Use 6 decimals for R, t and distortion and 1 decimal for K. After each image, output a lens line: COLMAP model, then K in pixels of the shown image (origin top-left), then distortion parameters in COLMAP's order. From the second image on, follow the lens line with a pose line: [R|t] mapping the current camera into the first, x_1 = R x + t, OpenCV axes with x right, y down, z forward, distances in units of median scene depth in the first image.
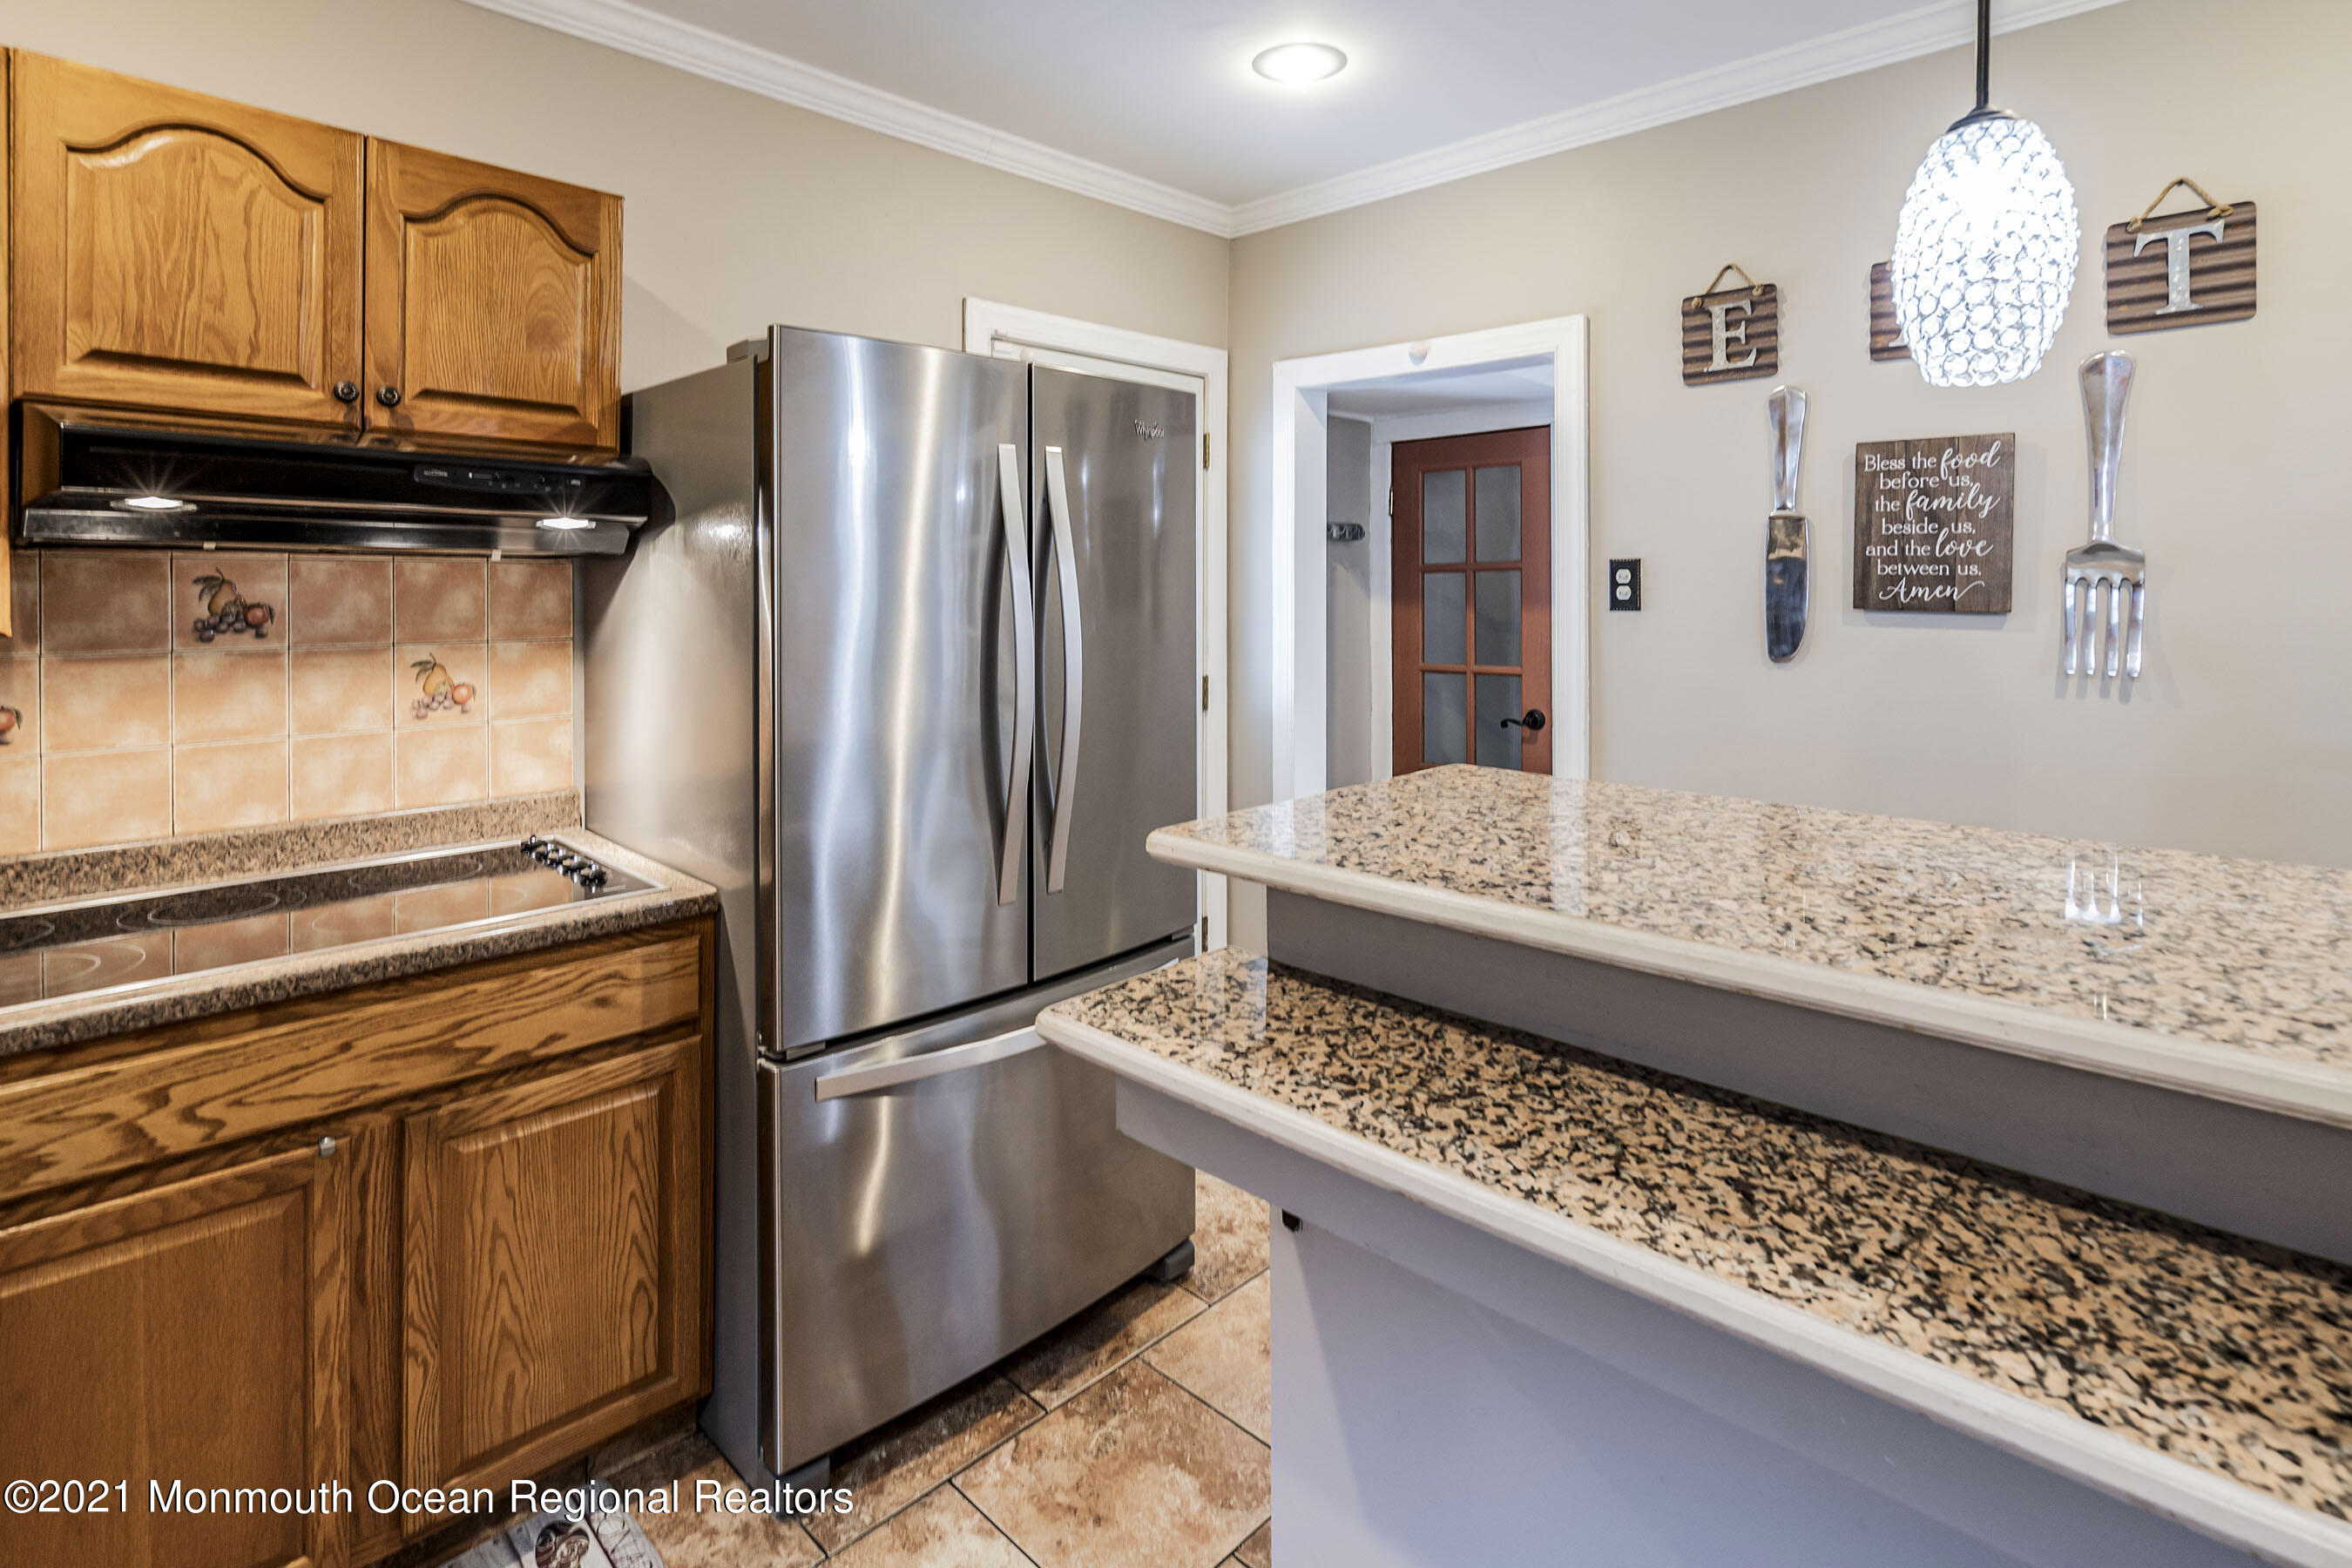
lens RADIAL K [[1158.6, 0, 1181.2], [0, 1158.6, 601.9], [0, 0, 1]] dist [0.000357, 0.000480]
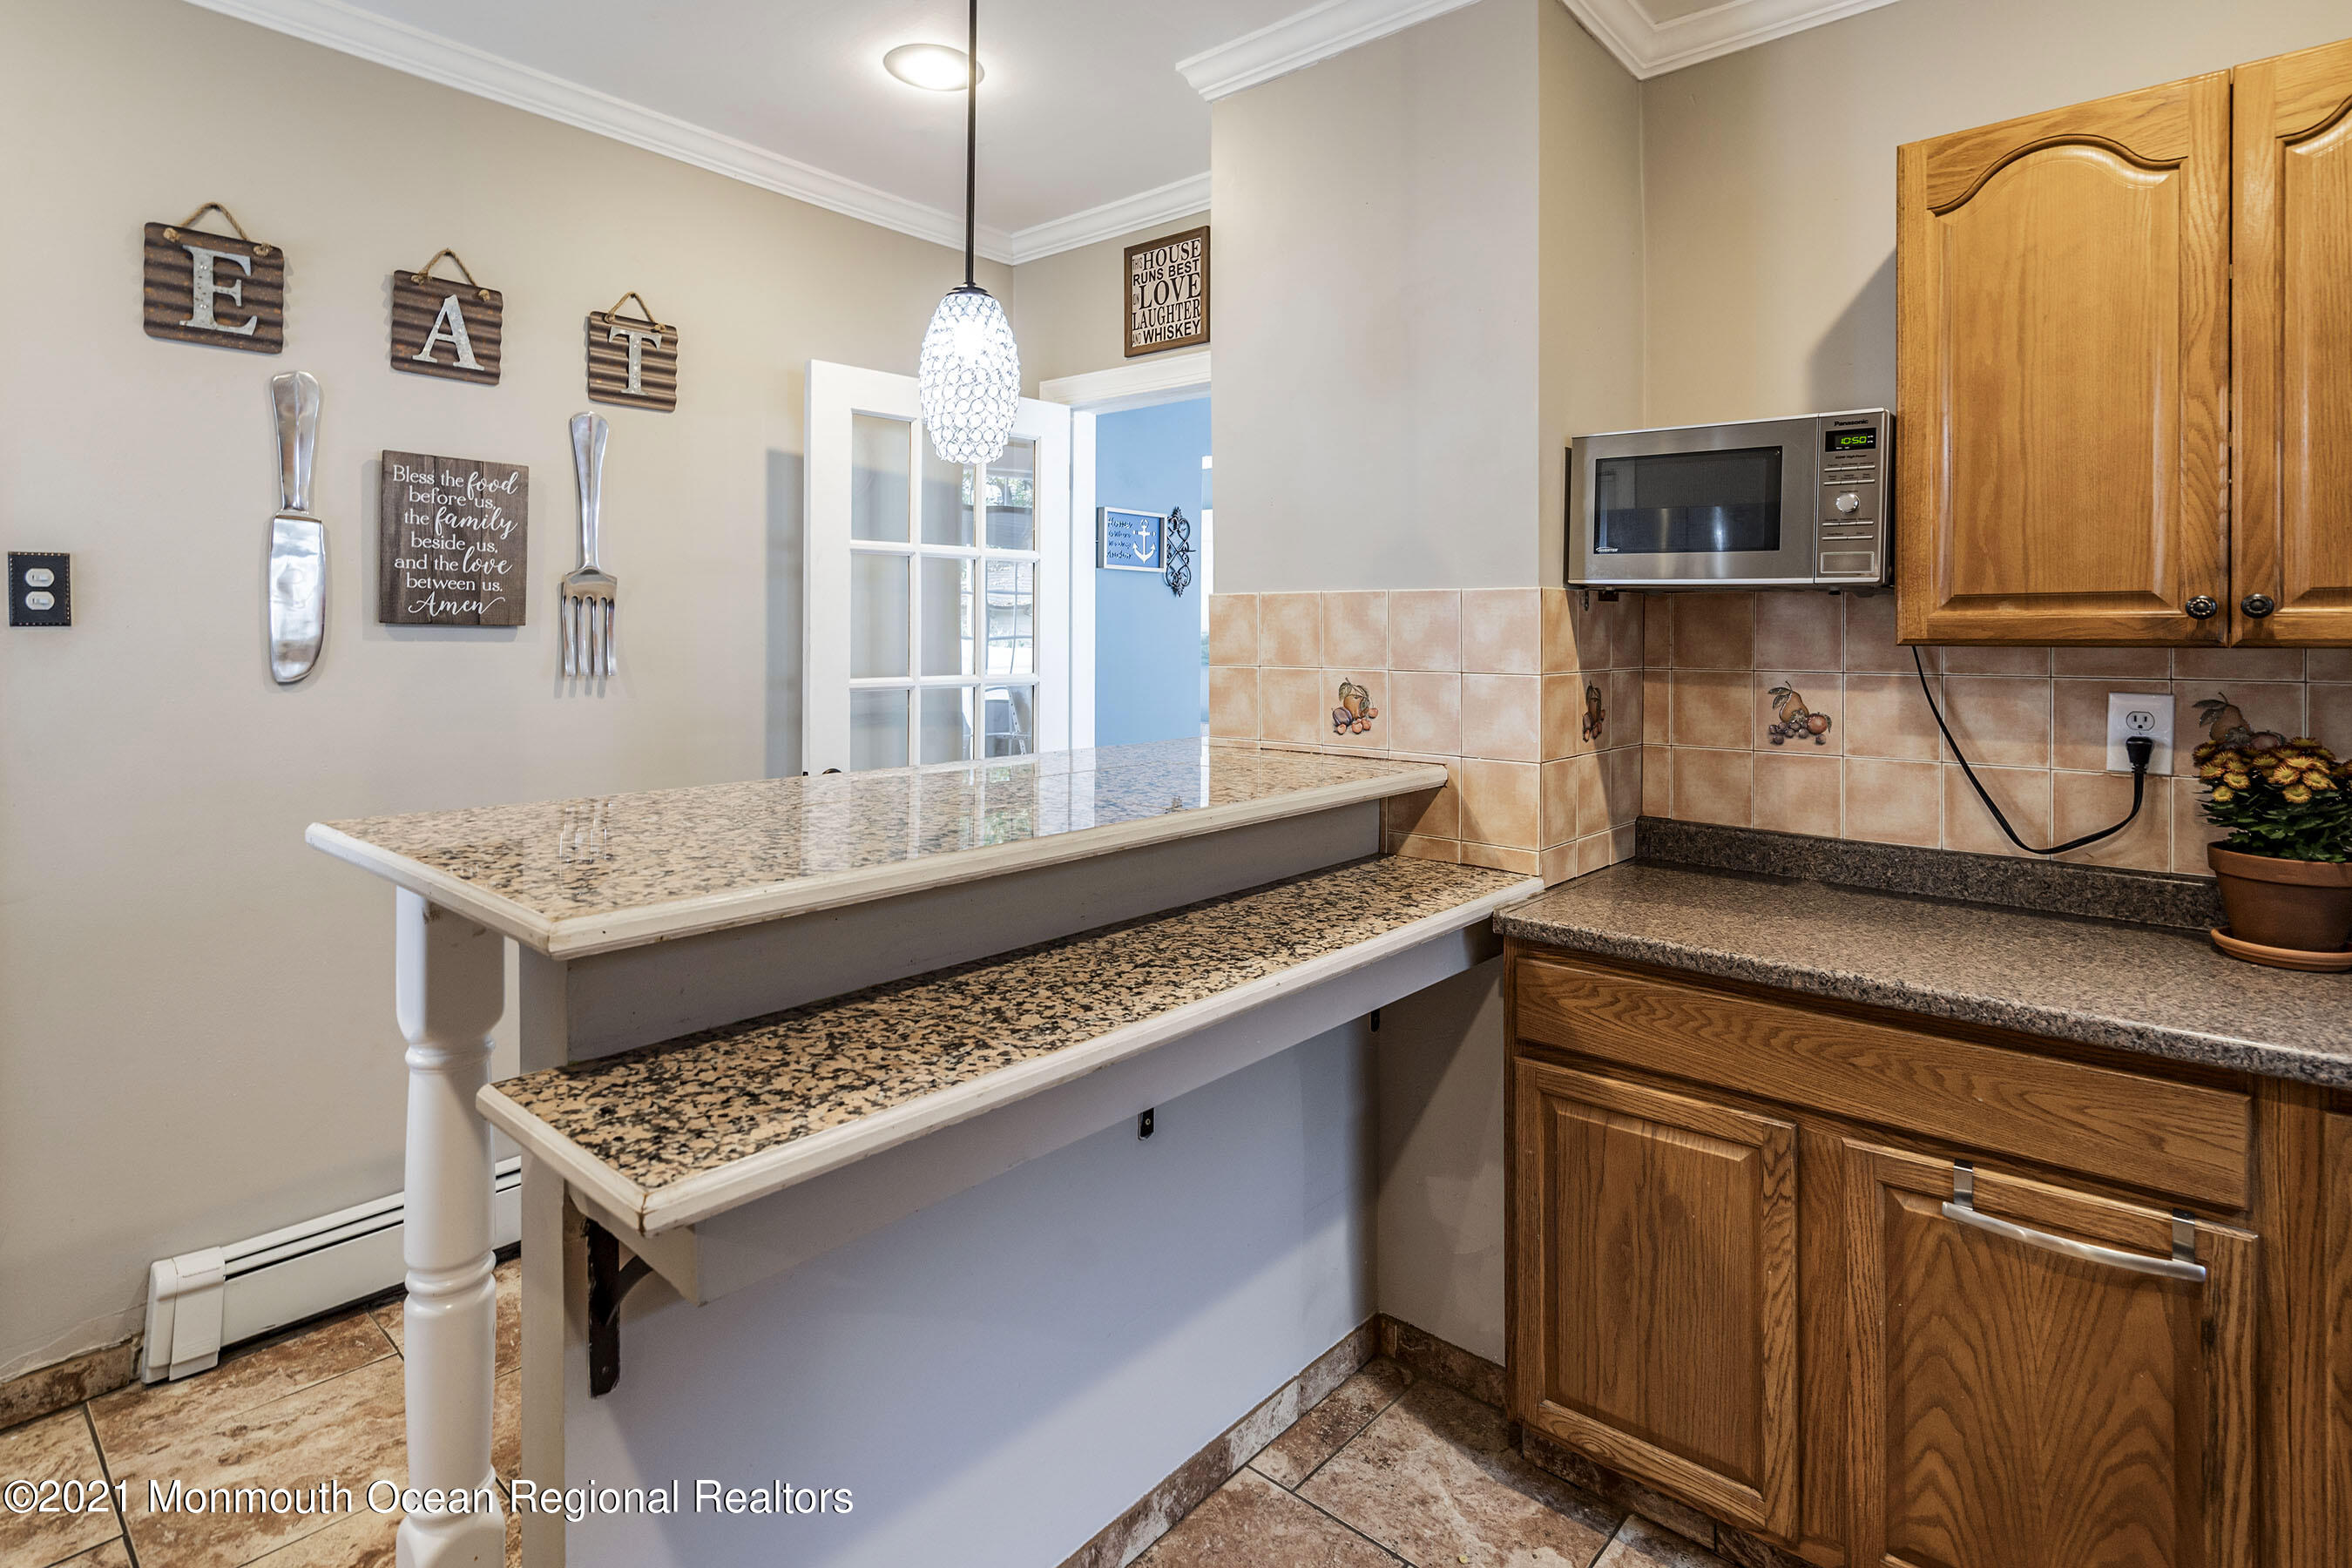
lens RADIAL K [[1195.8, 0, 1173.9], [0, 1195.8, 638.0], [0, 0, 1]] dist [0.000261, -0.000026]
pose [[-0.048260, -0.004749, 0.998824, -0.501051], [0.005497, 0.999972, 0.005020, 0.019719], [-0.998820, 0.005733, -0.048233, 0.448003]]
